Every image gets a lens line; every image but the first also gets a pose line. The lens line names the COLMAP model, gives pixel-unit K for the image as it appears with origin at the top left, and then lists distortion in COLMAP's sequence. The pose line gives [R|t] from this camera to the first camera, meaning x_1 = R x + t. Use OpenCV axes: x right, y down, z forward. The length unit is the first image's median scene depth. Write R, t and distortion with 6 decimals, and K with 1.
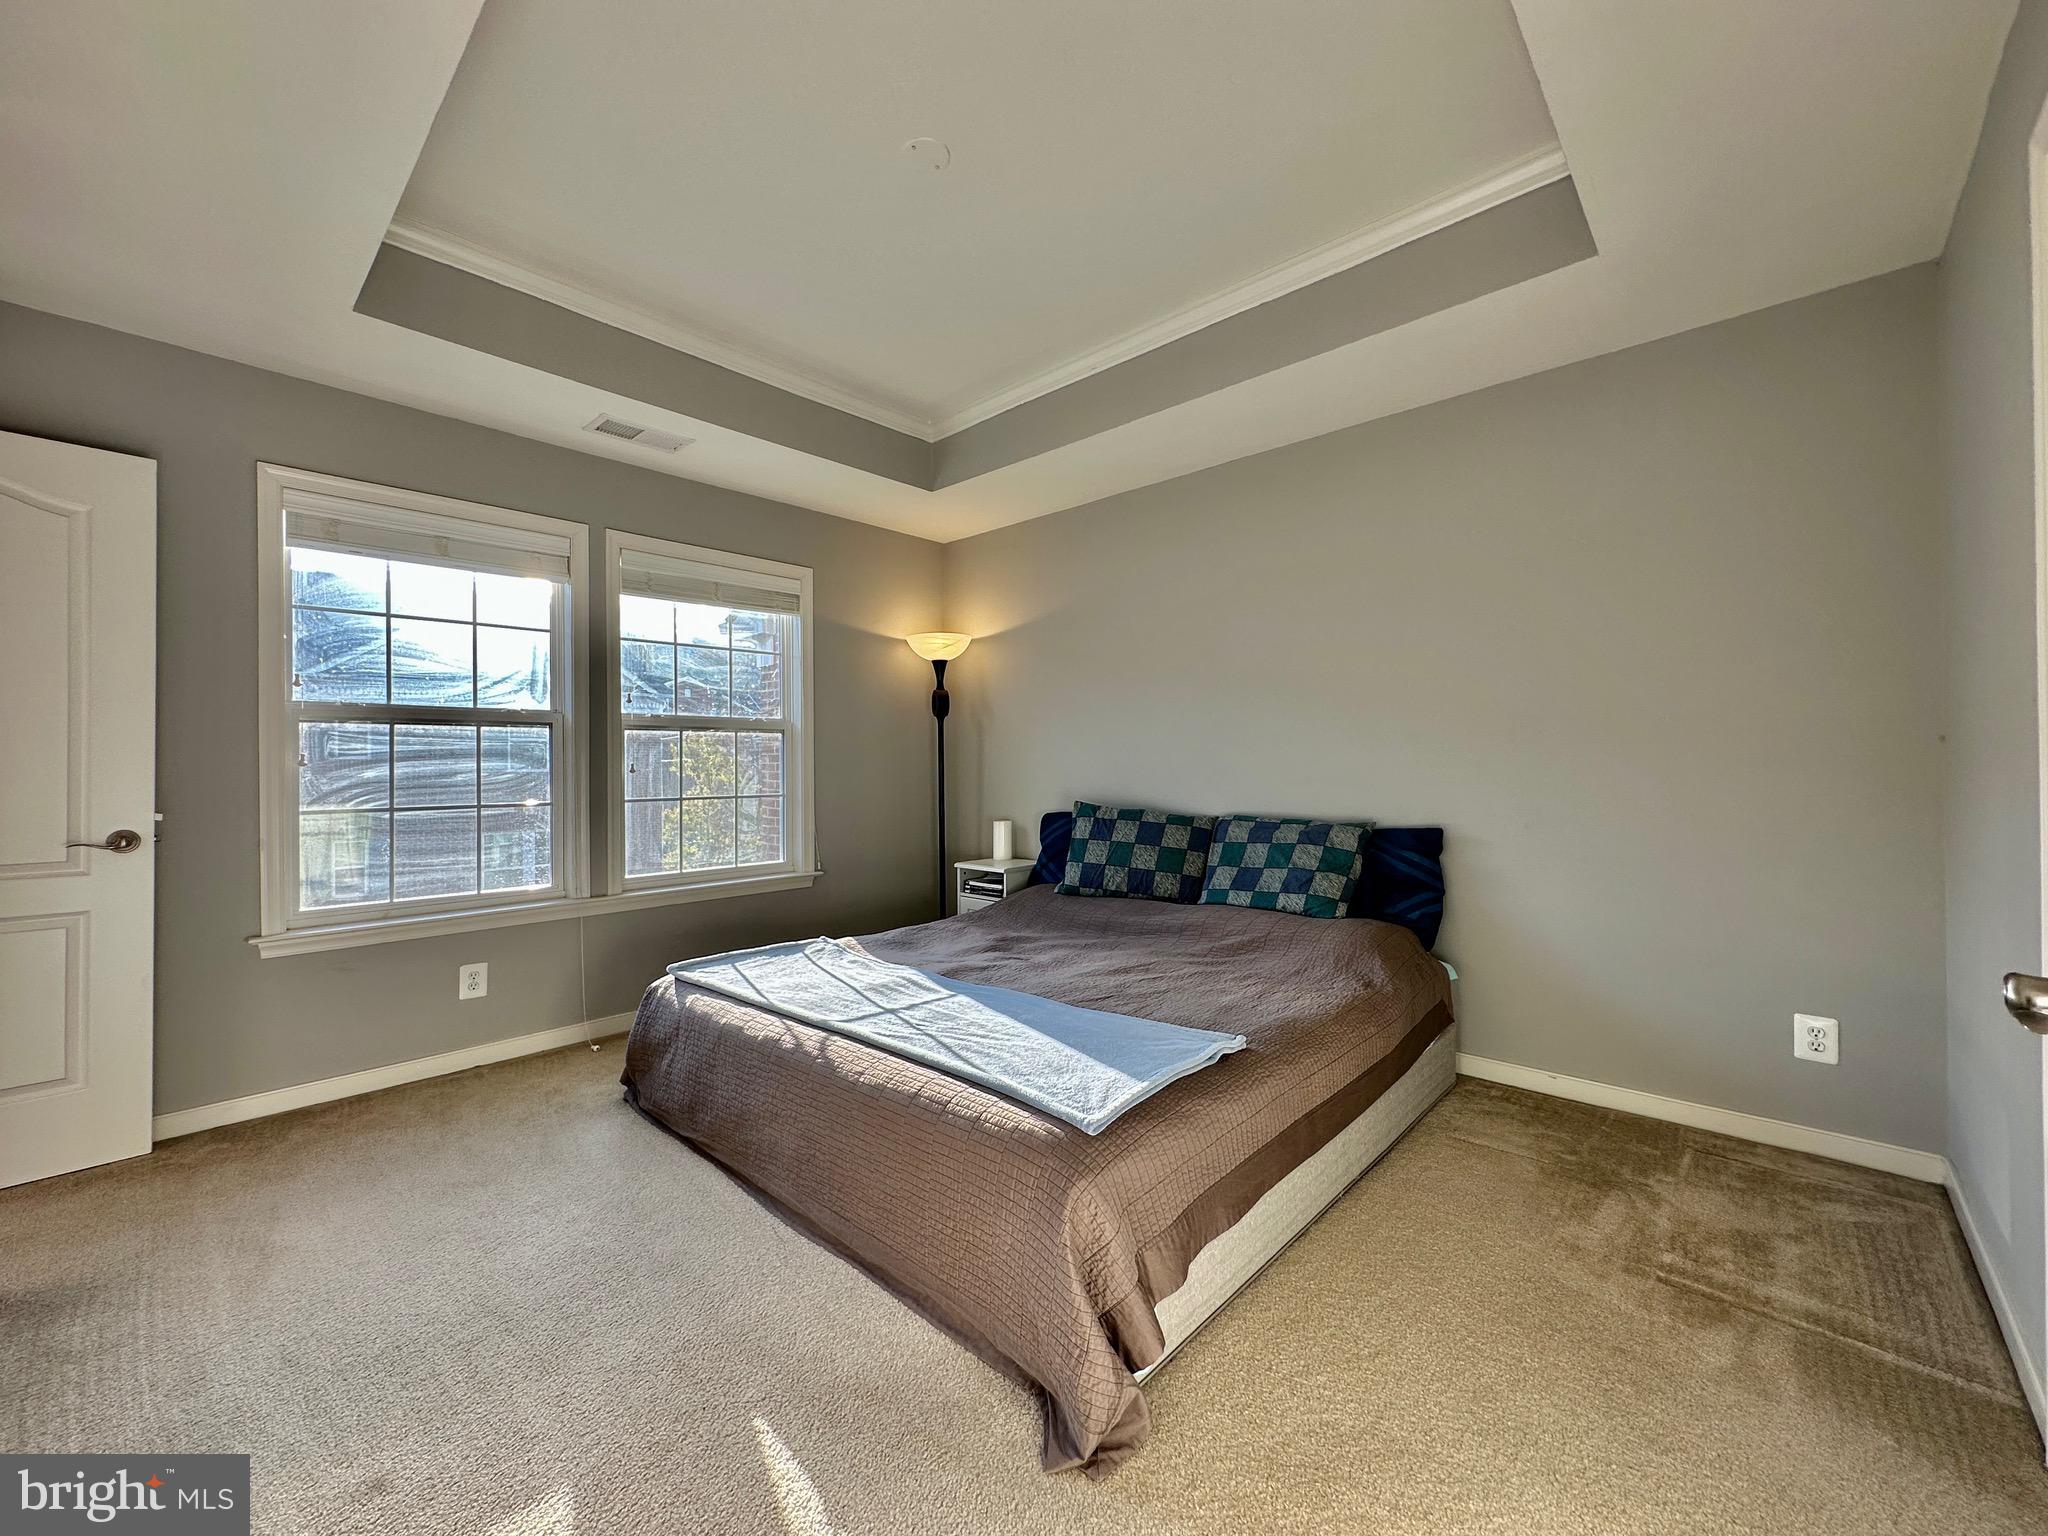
lens RADIAL K [[814.5, 0, 1028.9], [0, 814.5, 788.3], [0, 0, 1]] dist [-0.003571, 0.000391]
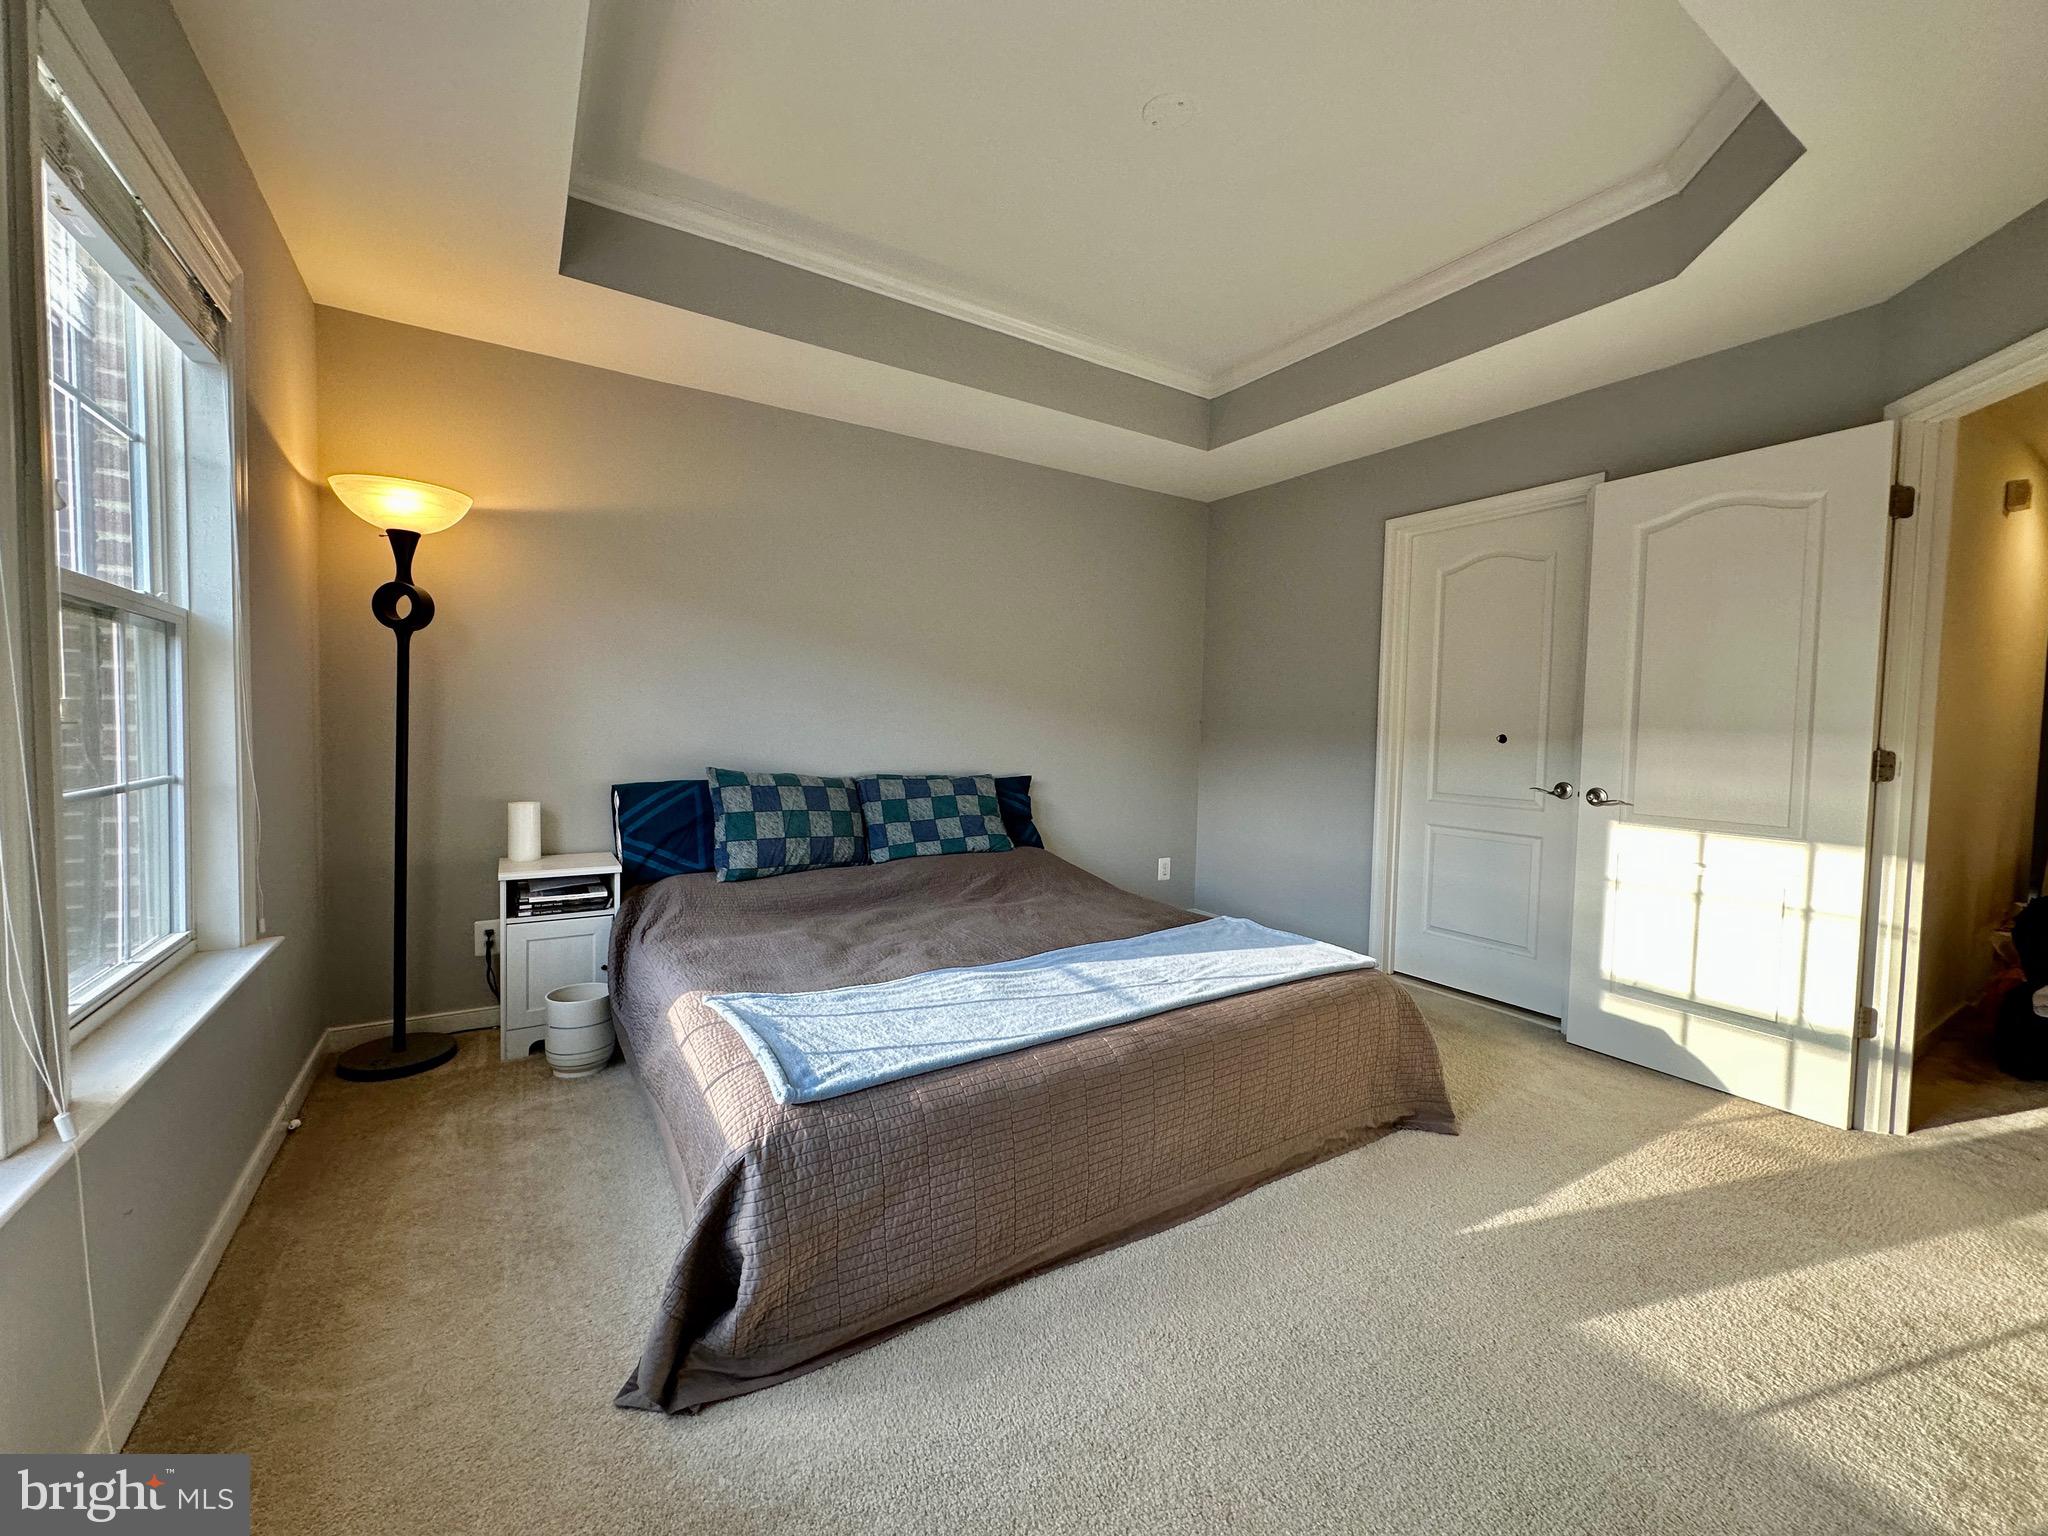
lens RADIAL K [[814.5, 0, 1024.2], [0, 814.5, 769.1], [0, 0, 1]] dist [-0.003571, 0.000391]
pose [[0.253456, -0.039156, 0.966554, -0.710983], [0.000996, 0.999190, 0.040217, -0.016048], [-0.967346, -0.009230, 0.253290, 0.544864]]
